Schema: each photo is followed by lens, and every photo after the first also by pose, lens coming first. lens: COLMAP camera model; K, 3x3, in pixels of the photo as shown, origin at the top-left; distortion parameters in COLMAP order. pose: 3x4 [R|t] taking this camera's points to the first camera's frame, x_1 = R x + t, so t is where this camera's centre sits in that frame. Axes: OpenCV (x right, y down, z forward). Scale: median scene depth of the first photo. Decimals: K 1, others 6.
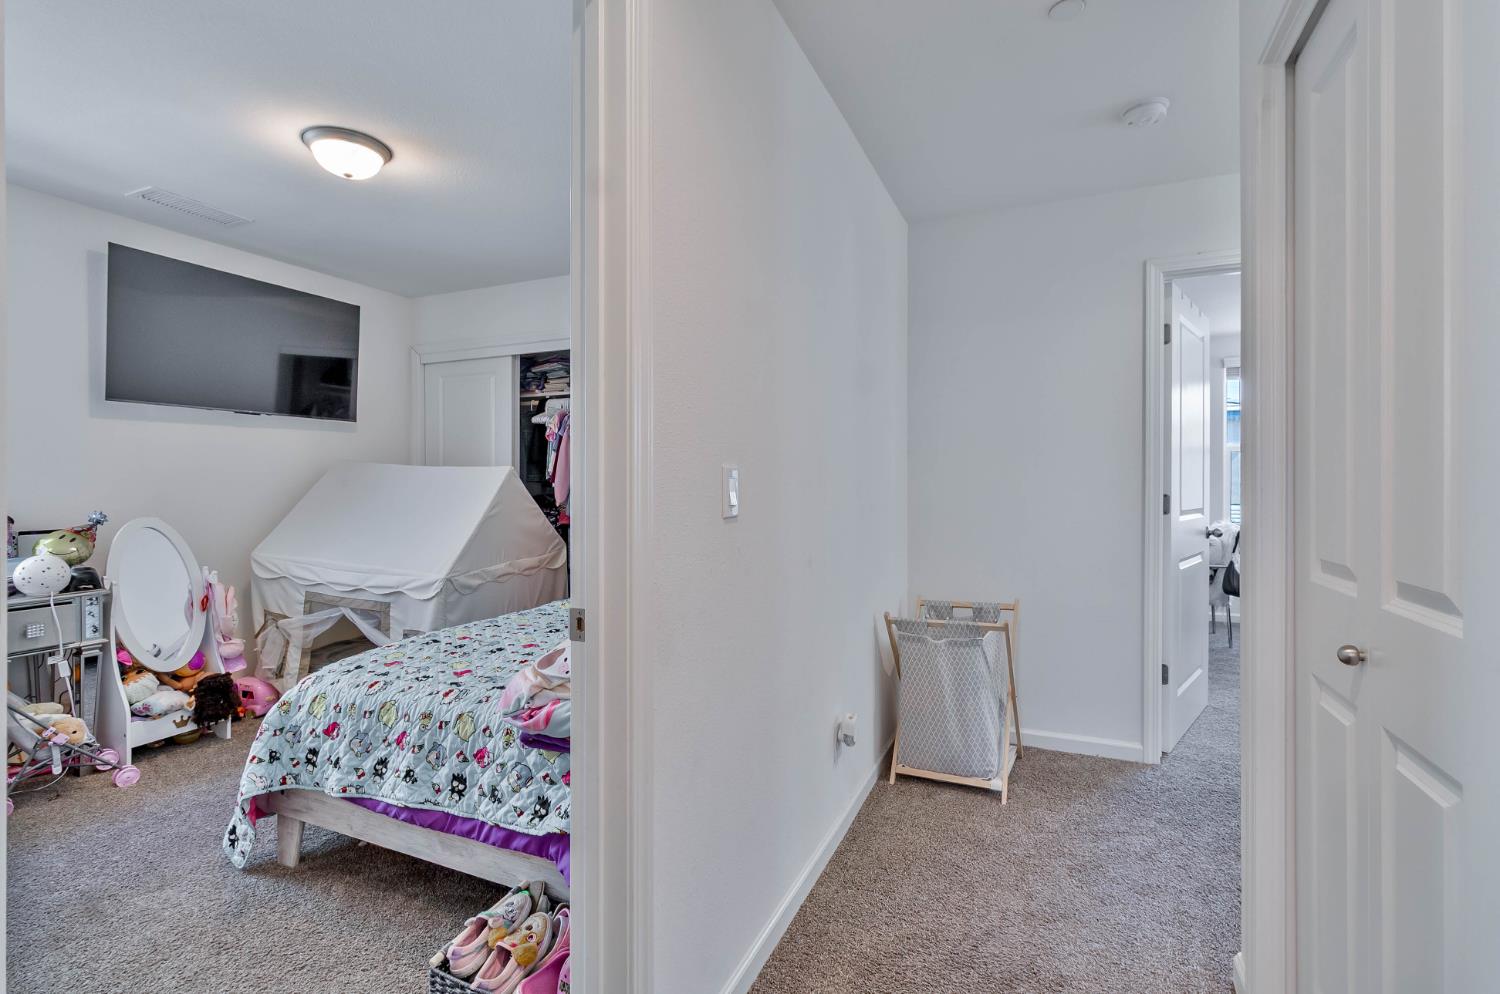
lens RADIAL K [[694.2, 0, 752.6], [0, 694.2, 495.3], [0, 0, 1]] dist [-0.002032, 0.001702]
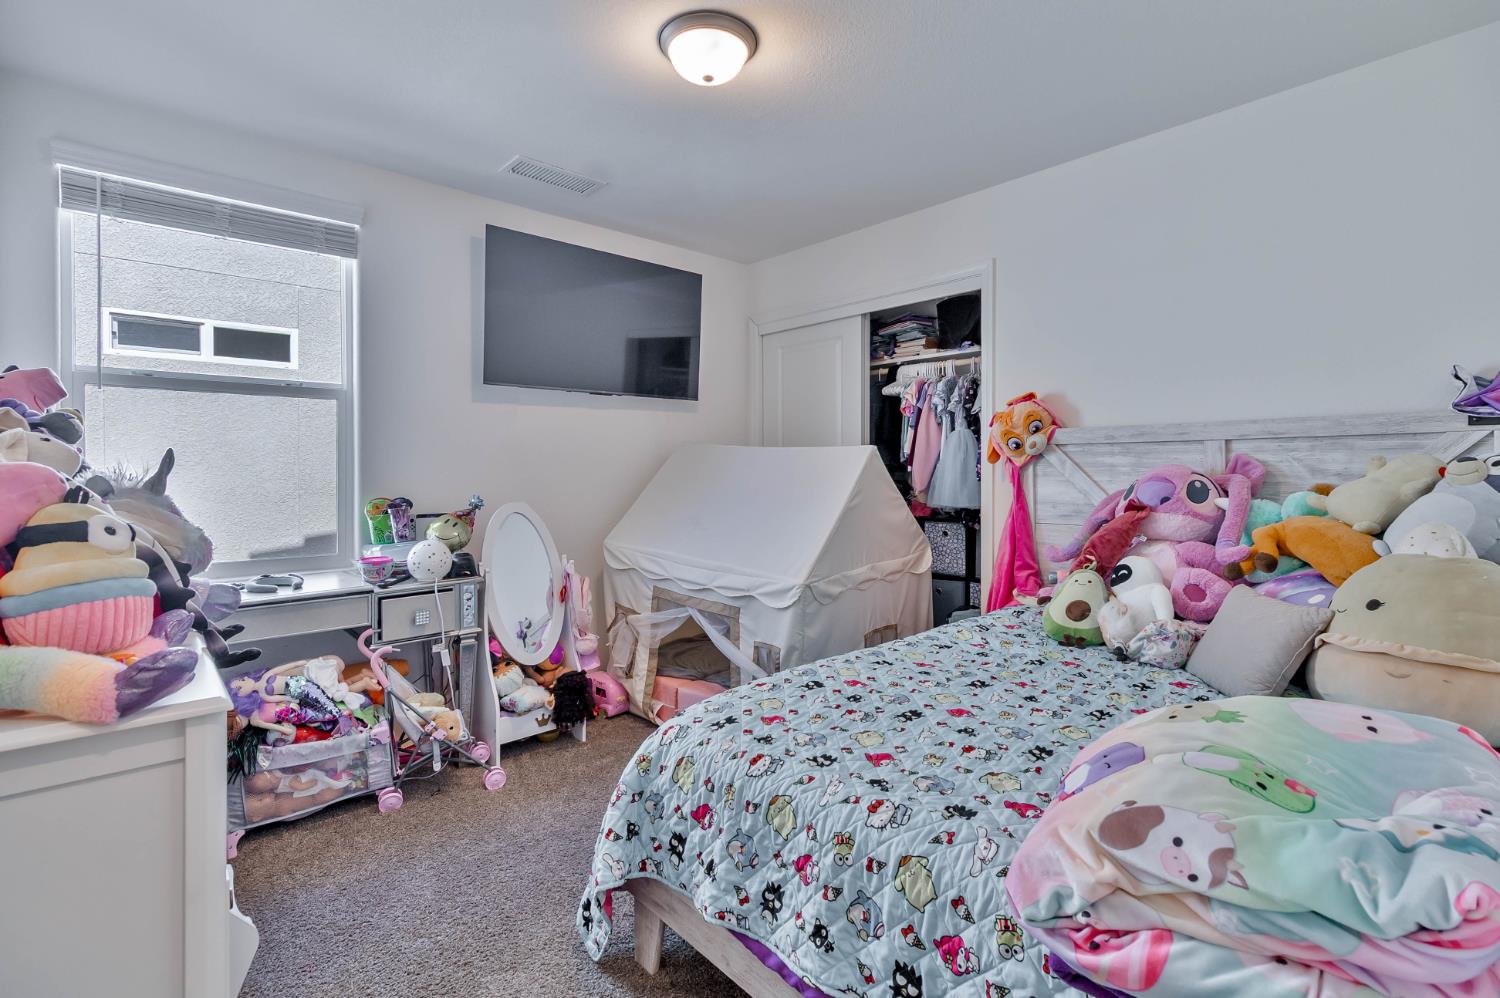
lens RADIAL K [[694.2, 0, 749.9], [0, 694.2, 487.4], [0, 0, 1]] dist [-0.002032, 0.001702]
pose [[0.915521, 0.009300, -0.402164, -0.197326], [-0.005079, 0.999920, 0.011561, -0.002431], [0.402239, -0.008541, 0.915495, 0.263544]]
